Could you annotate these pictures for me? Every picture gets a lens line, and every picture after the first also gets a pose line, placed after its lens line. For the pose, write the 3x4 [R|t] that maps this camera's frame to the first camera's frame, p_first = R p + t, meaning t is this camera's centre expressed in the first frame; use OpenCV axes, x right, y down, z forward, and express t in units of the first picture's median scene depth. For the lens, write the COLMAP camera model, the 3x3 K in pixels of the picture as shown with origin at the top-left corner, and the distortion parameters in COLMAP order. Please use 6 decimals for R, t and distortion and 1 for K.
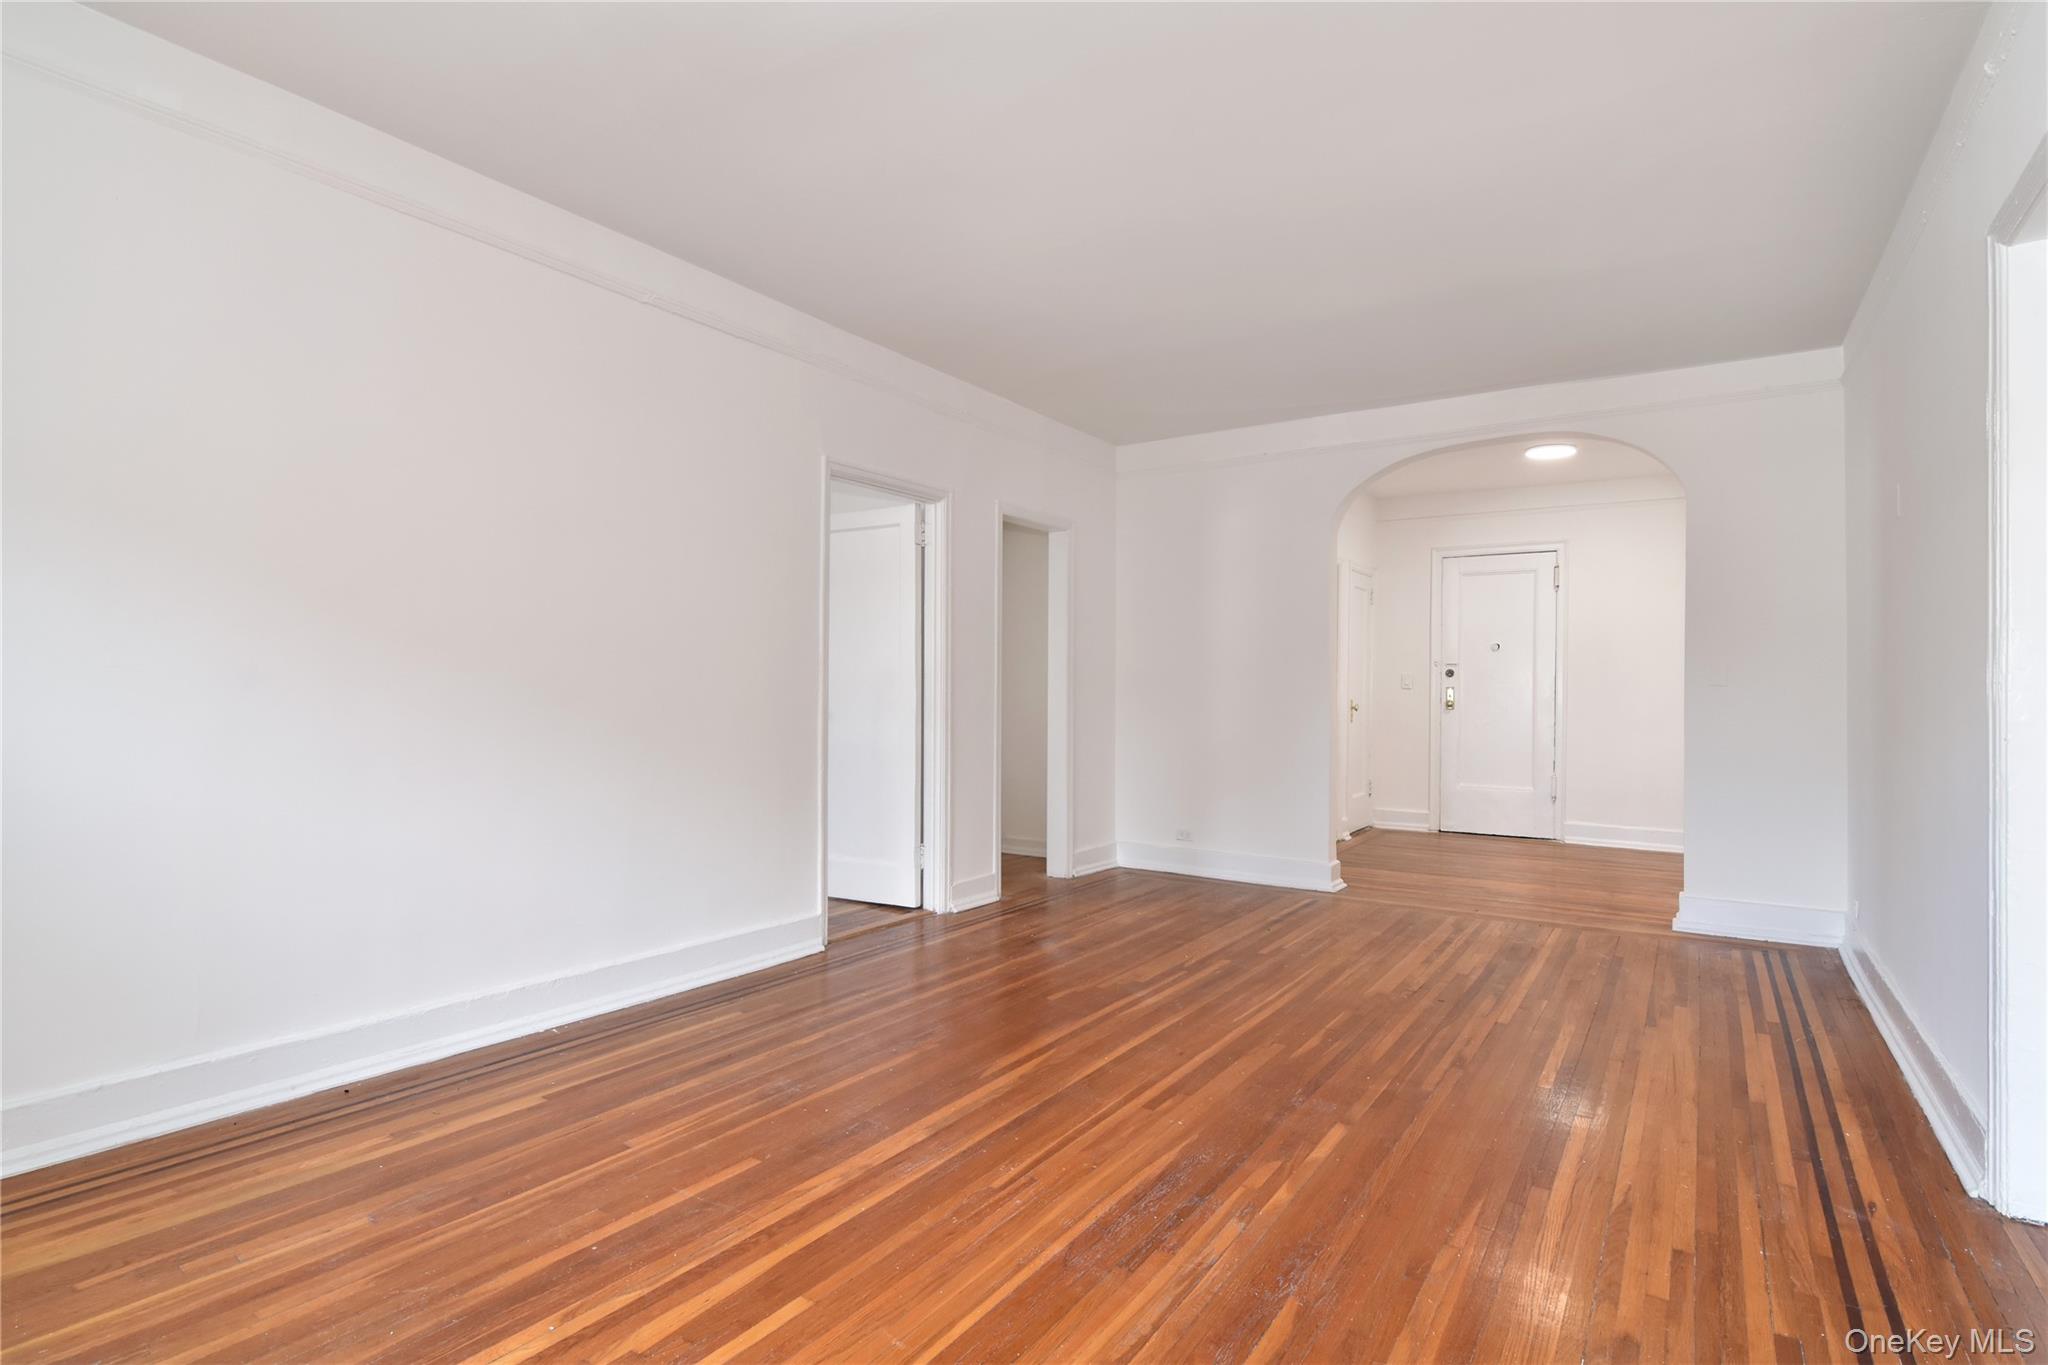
lens RADIAL K [[987.3, 0, 1018.8], [0, 987.3, 677.2], [0, 0, 1]] dist [-0.001911, -0.013854]
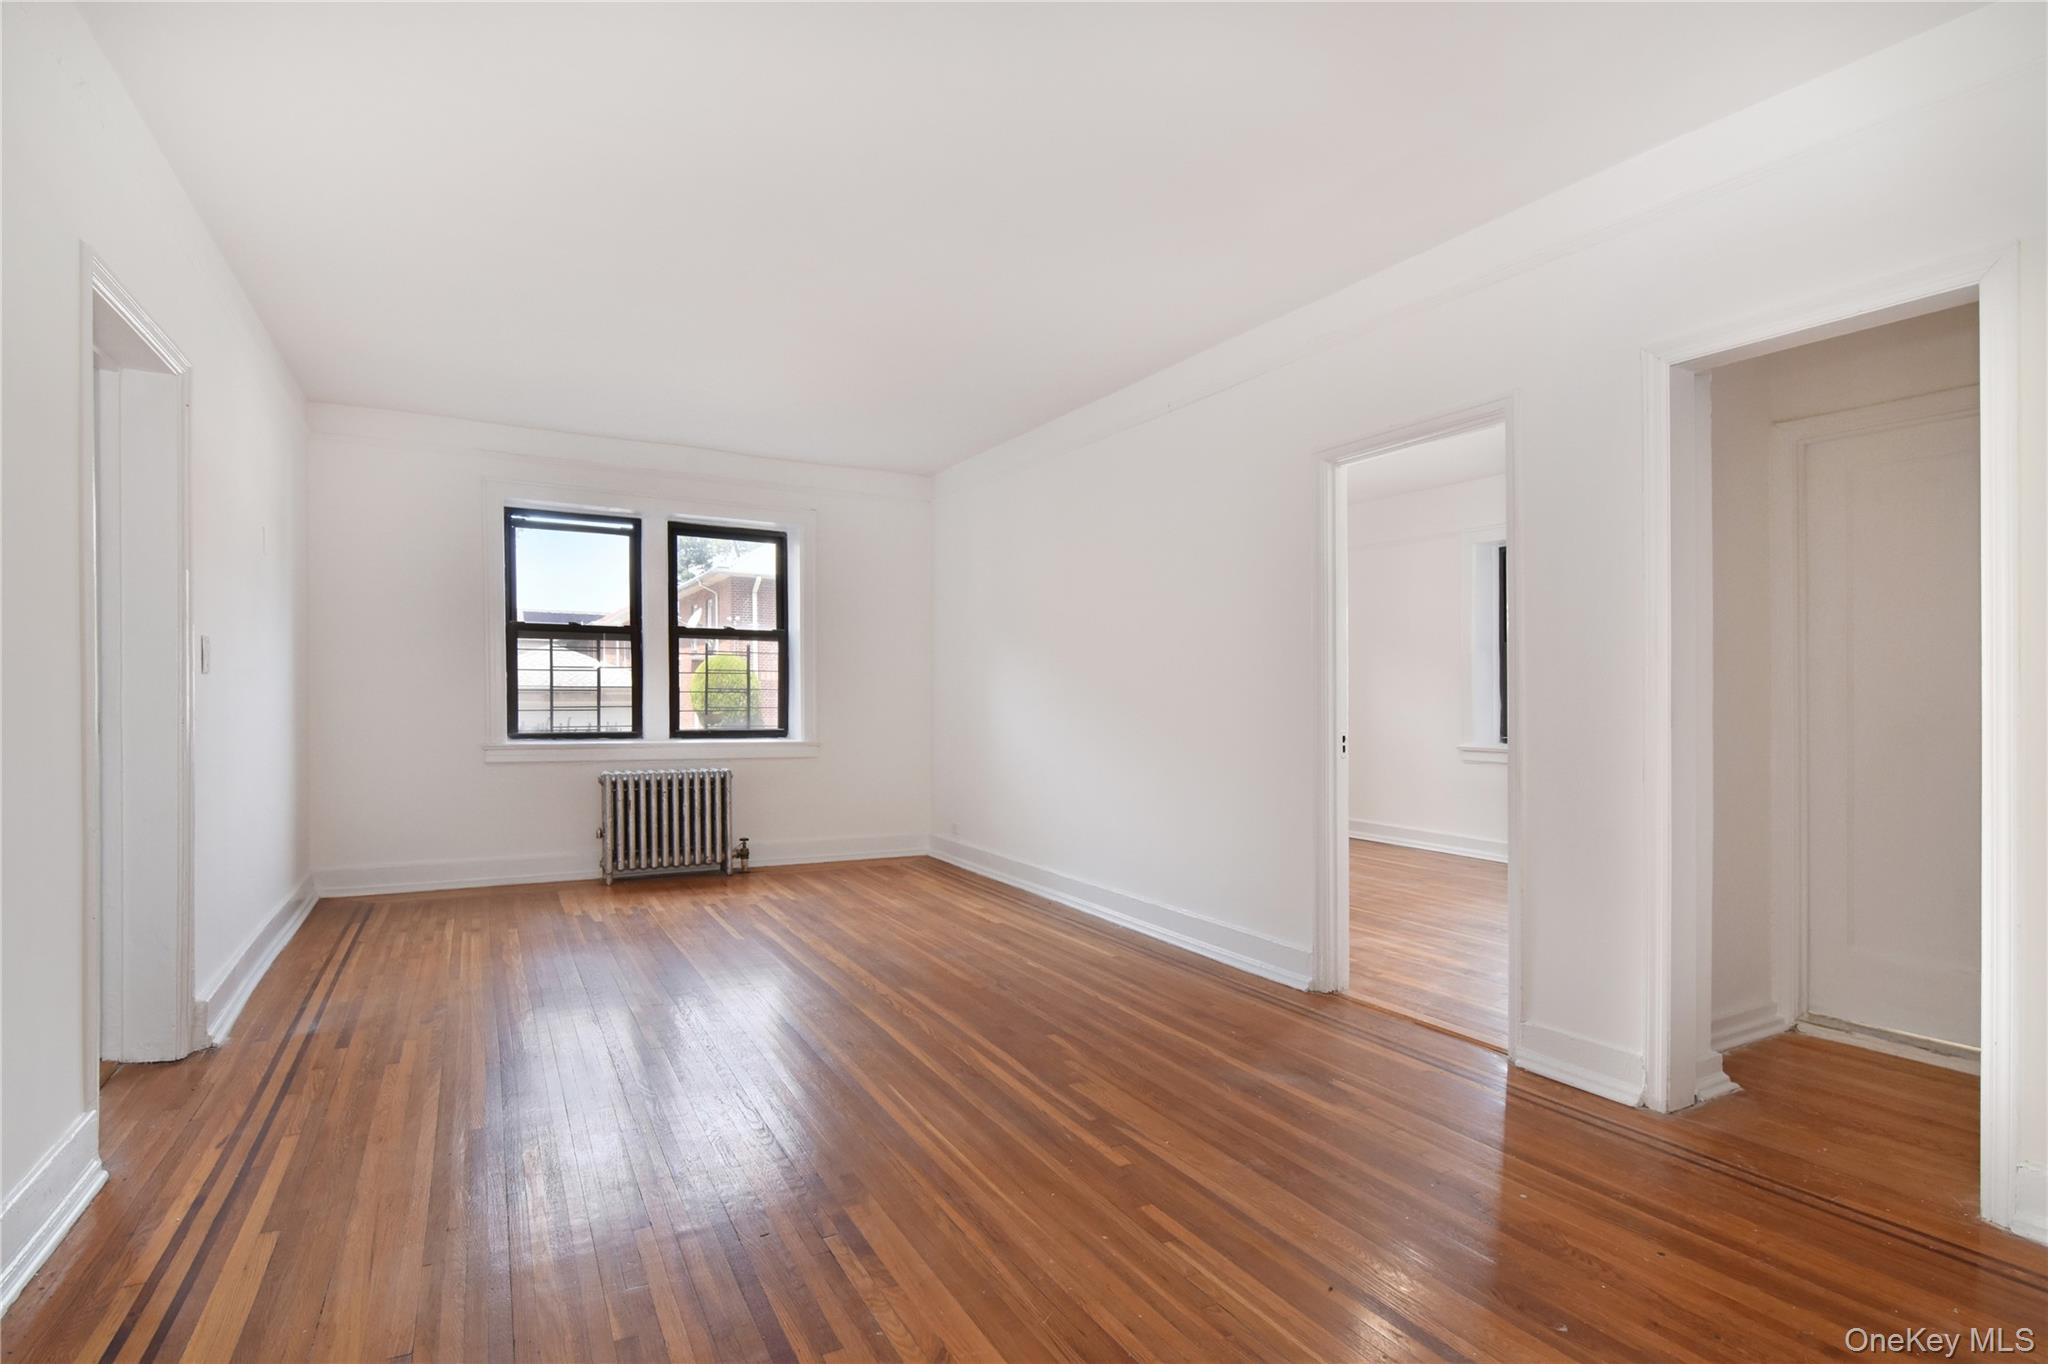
lens RADIAL K [[1002.6, 0, 1023.2], [0, 1002.6, 700.2], [0, 0, 1]] dist [-0.002020, -0.014624]
pose [[-0.451537, -0.013240, -0.892154, 1.046068], [0.002984, 0.999862, -0.016348, 0.031218], [0.892247, -0.010044, -0.451435, 1.655603]]
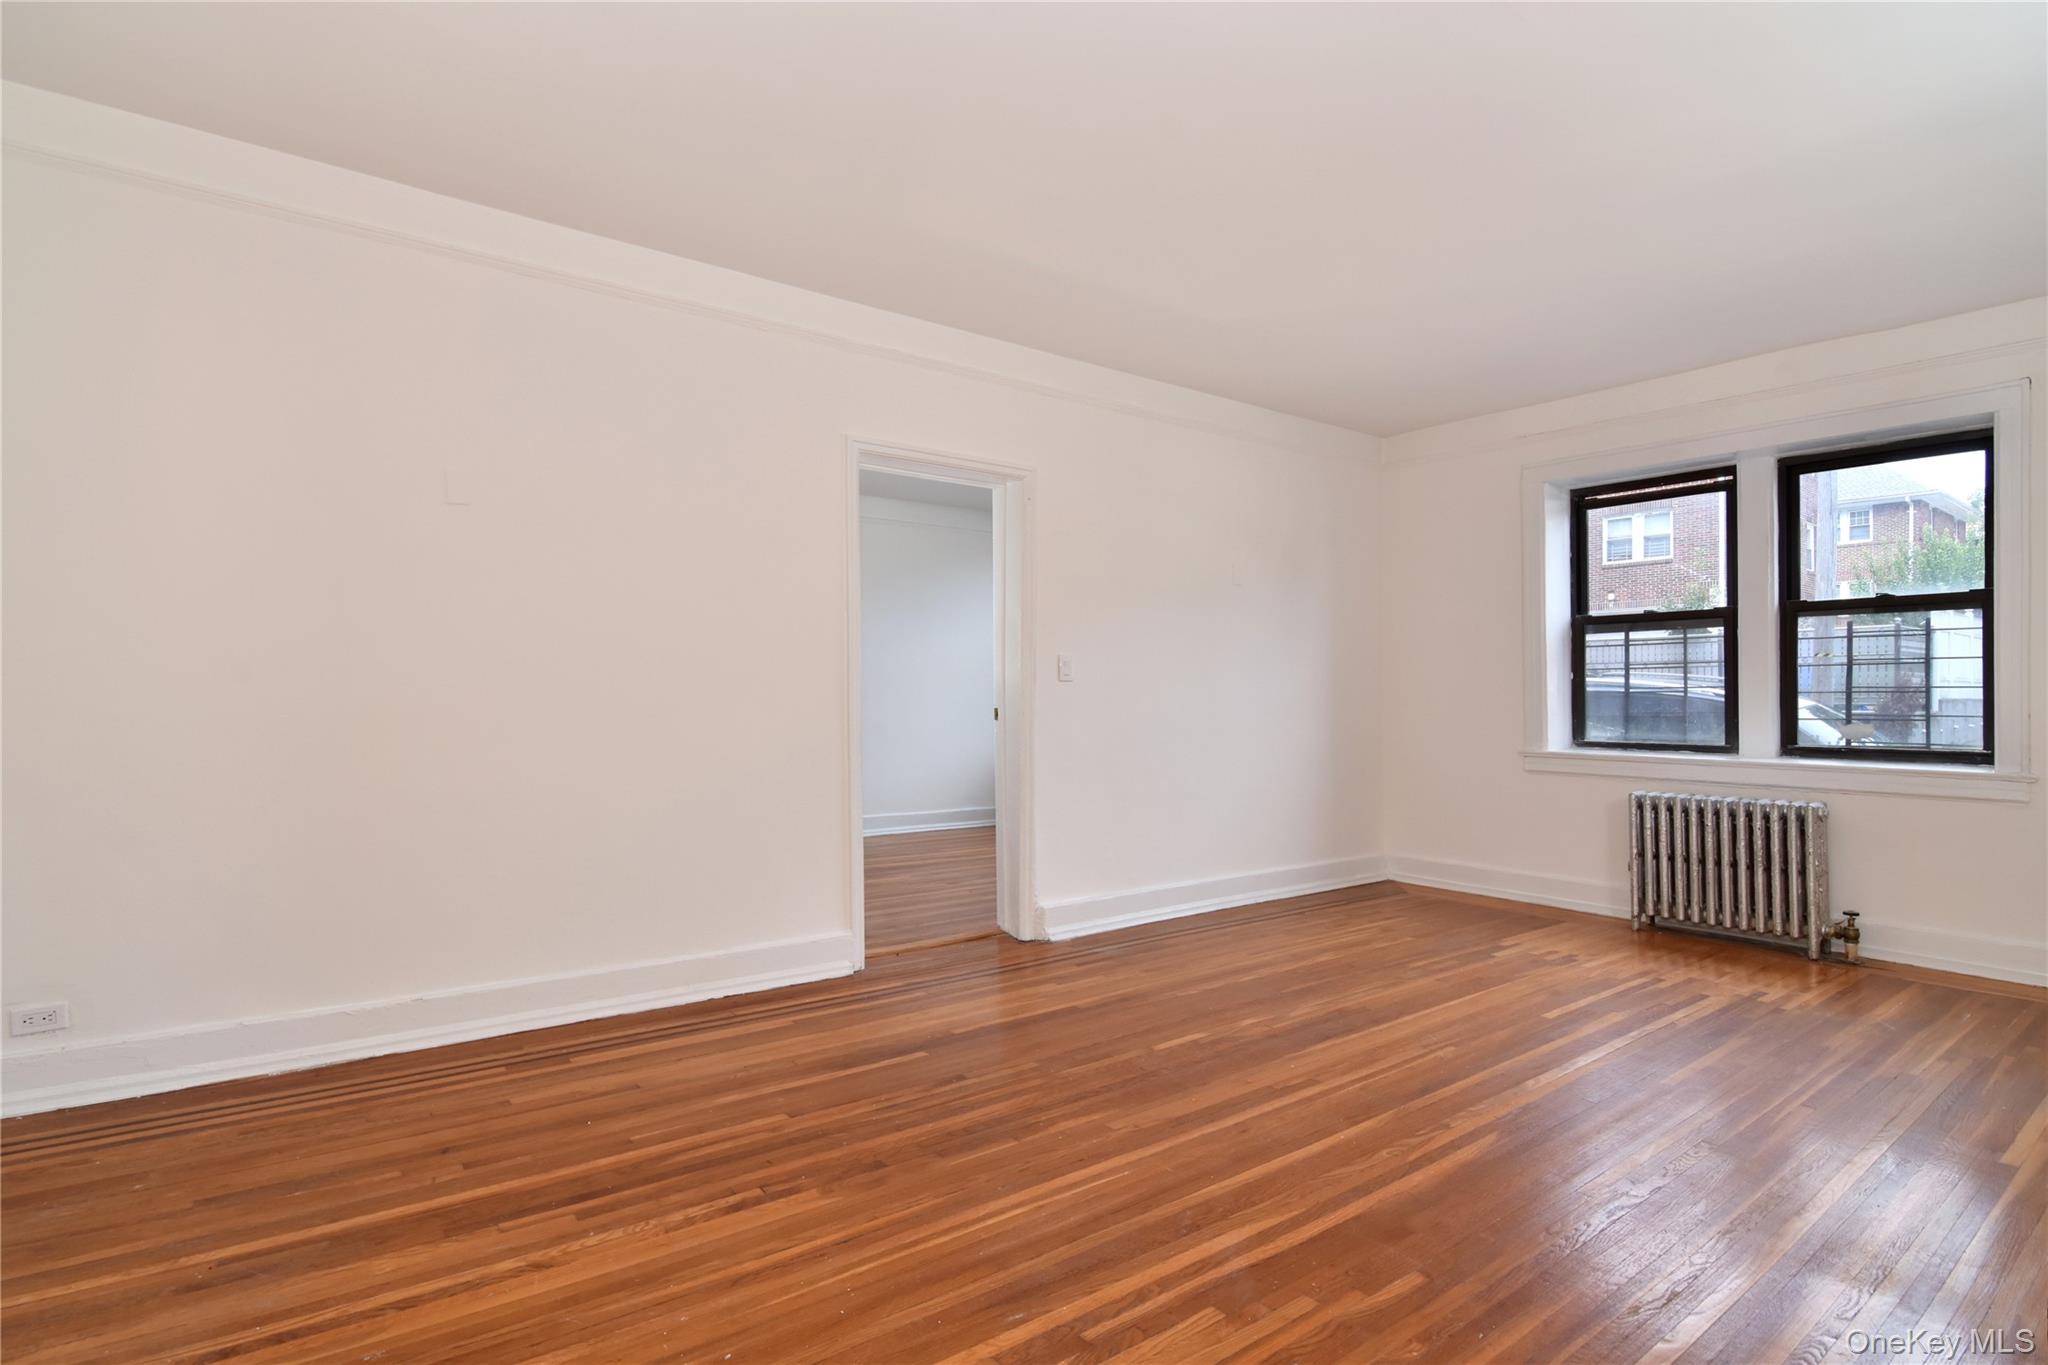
lens RADIAL K [[1002.6, 0, 1023.2], [0, 1002.6, 700.7], [0, 0, 1]] dist [-0.002020, -0.014624]
pose [[-0.947913, -0.017795, 0.318031, 0.080757], [-0.023359, 0.999633, -0.013691, 0.038068], [-0.317670, -0.020407, -0.947982, 1.859614]]
